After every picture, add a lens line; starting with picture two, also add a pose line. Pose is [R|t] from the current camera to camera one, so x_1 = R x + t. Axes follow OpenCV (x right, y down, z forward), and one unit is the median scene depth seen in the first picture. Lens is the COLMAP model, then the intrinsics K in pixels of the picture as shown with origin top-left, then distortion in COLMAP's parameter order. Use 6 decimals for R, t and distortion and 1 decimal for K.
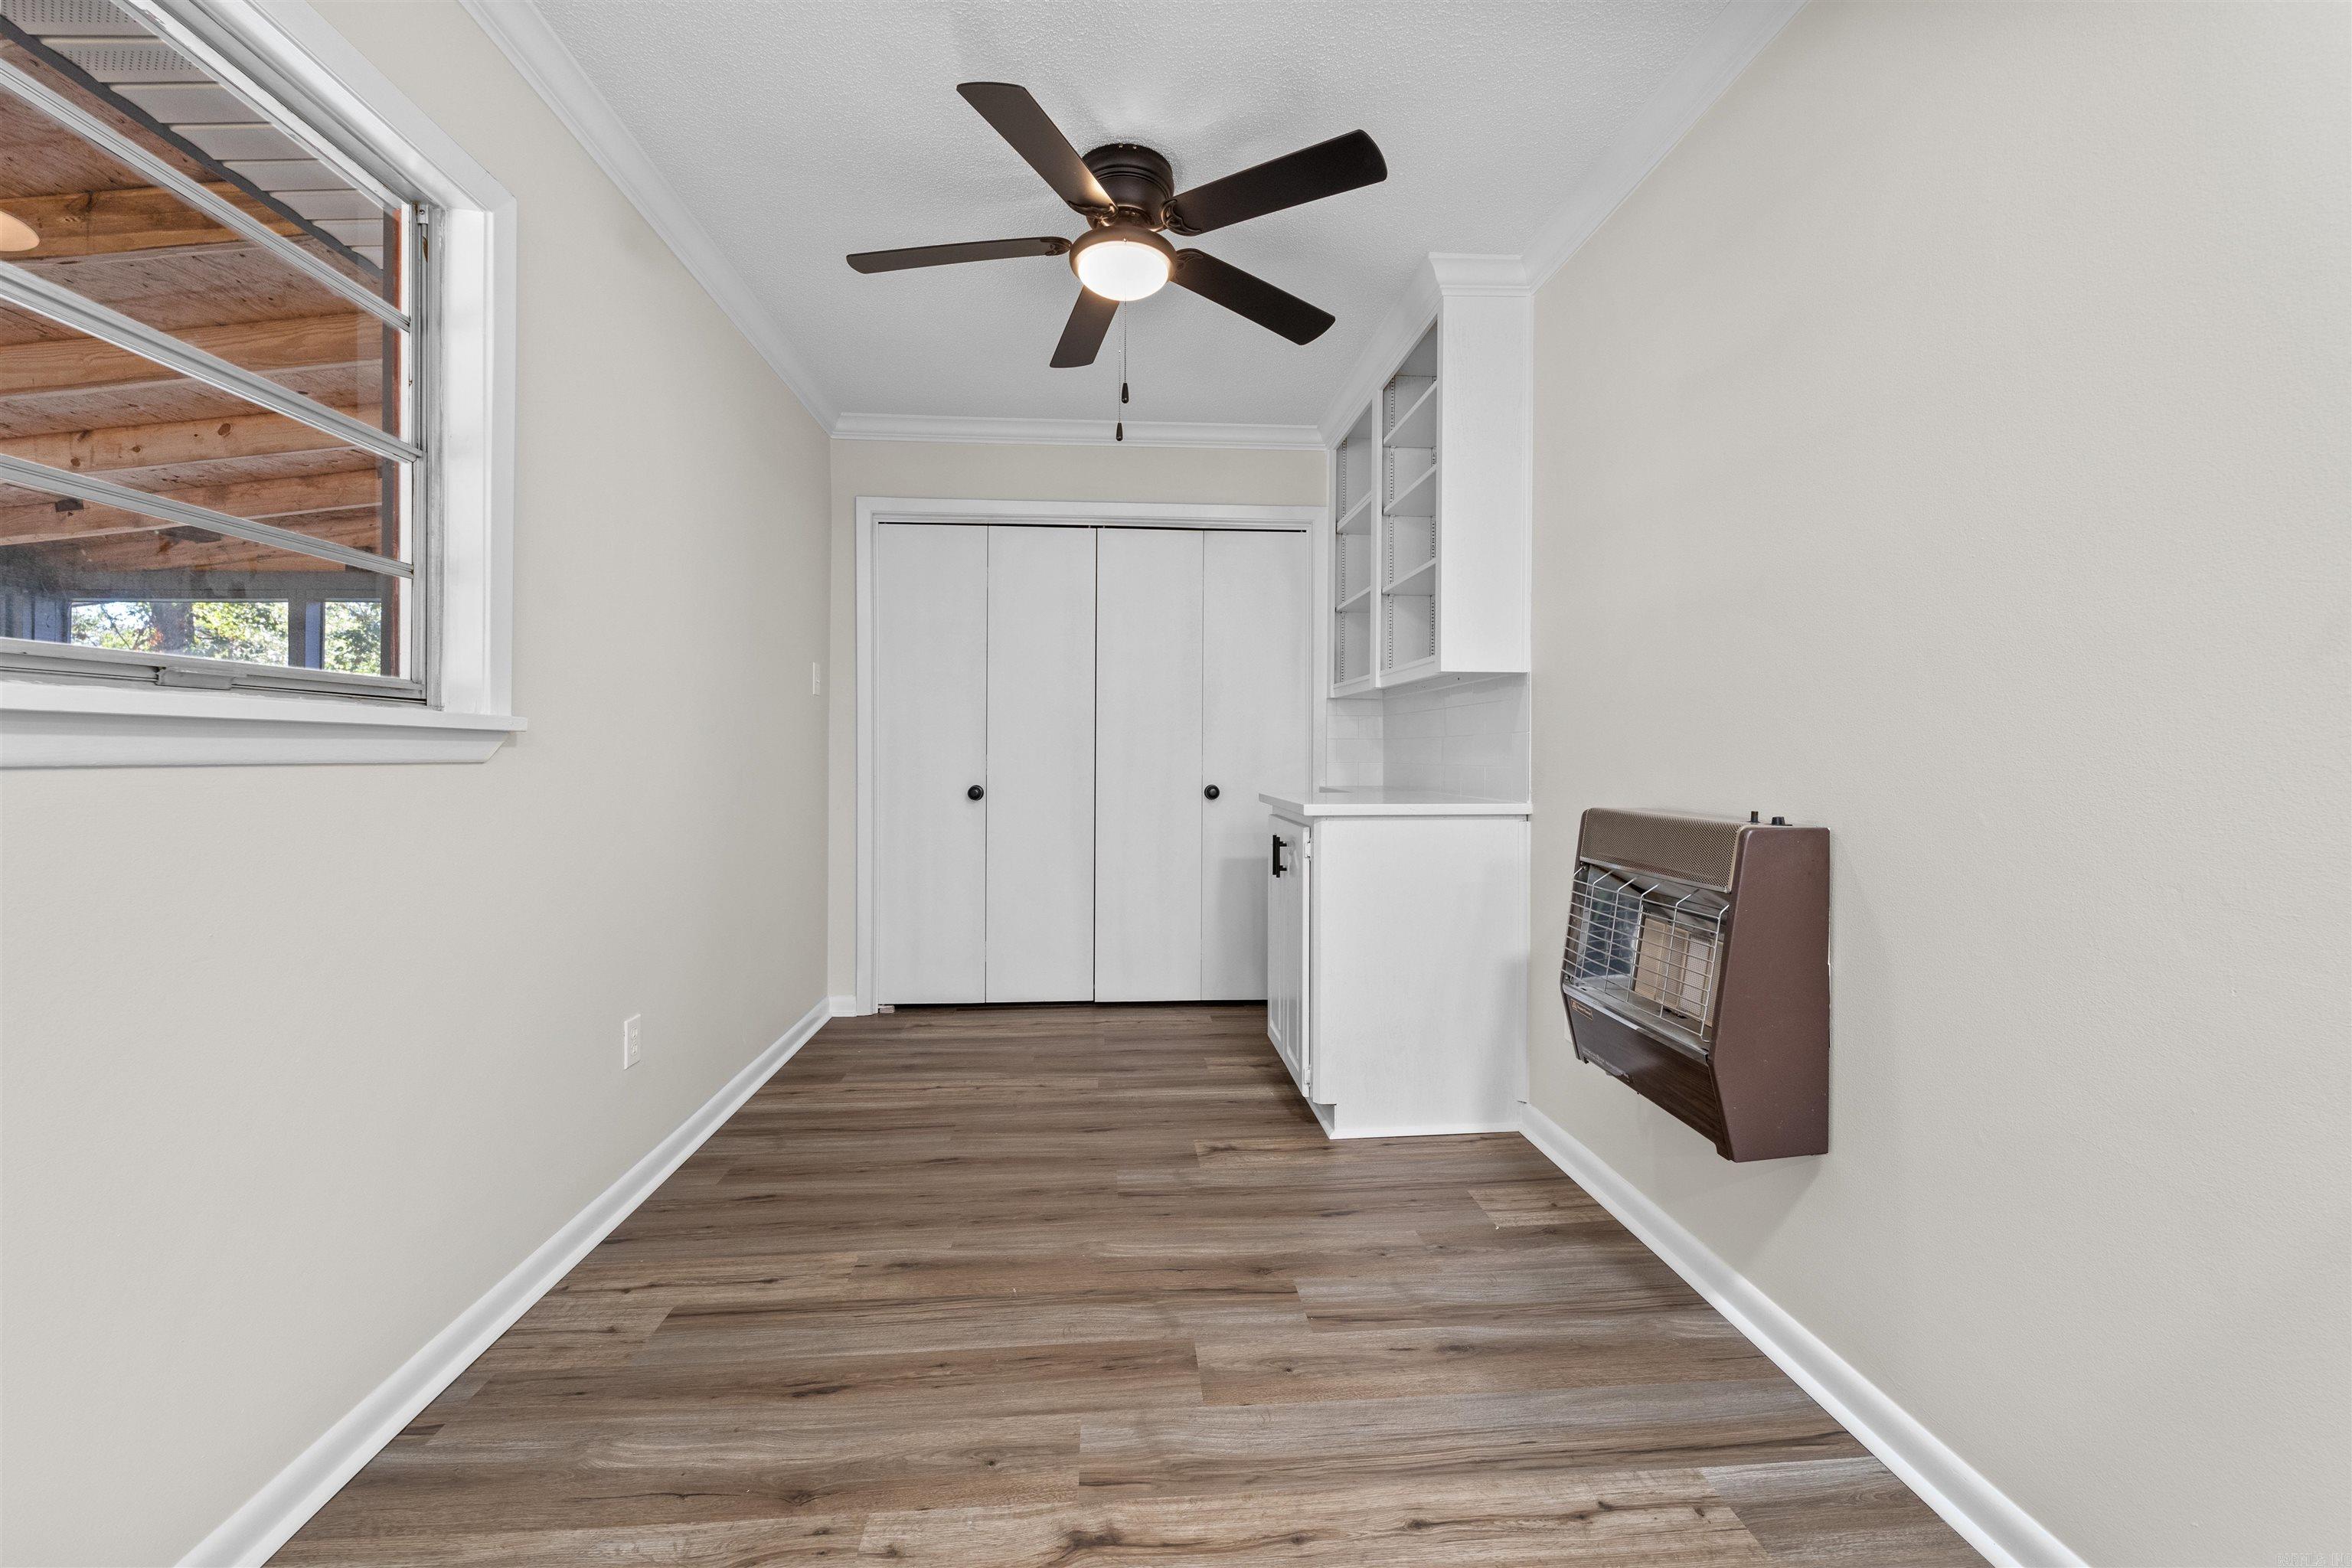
lens RADIAL K [[960.1, 0, 1134.7], [0, 960.1, 755.9], [0, 0, 1]] dist [0.009244, -0.004230]
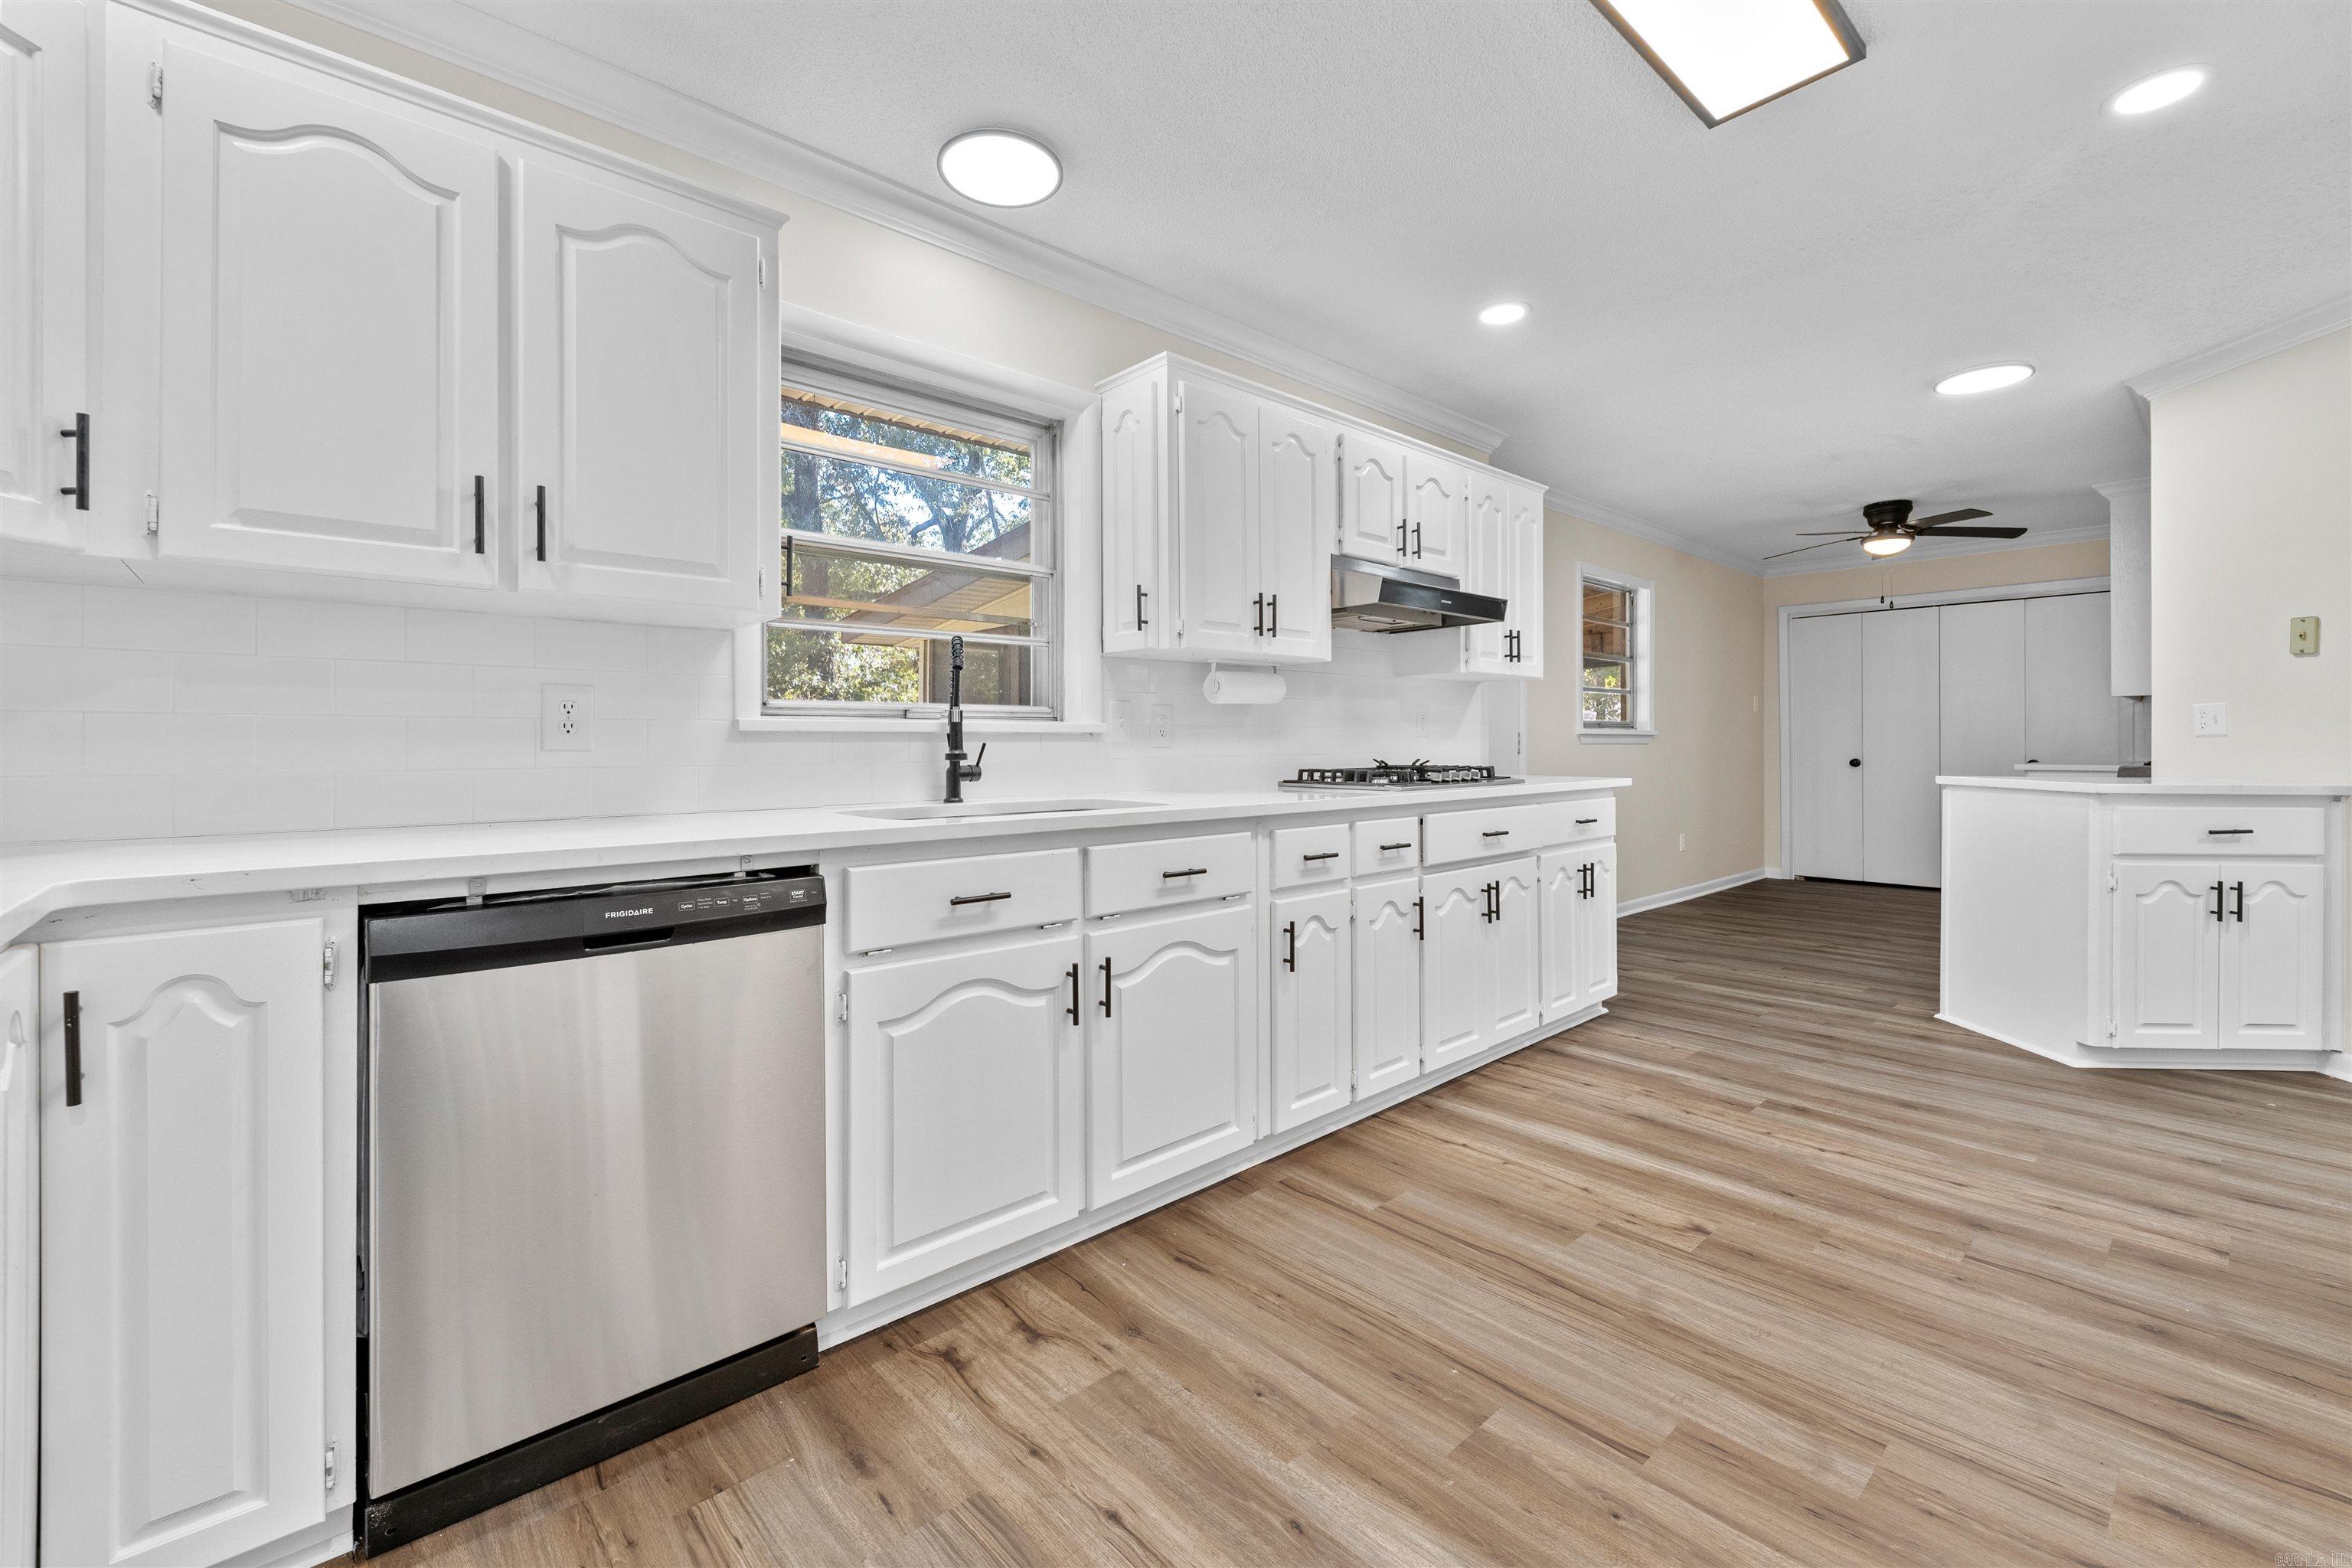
lens RADIAL K [[960.1, 0, 1157.5], [0, 960.1, 739.8], [0, 0, 1]] dist [0.009244, -0.004230]
pose [[0.636094, -0.006729, -0.771582, 0.525909], [0.003827, 0.999977, -0.005567, 0.001809], [0.771602, 0.000588, 0.636106, -1.533326]]
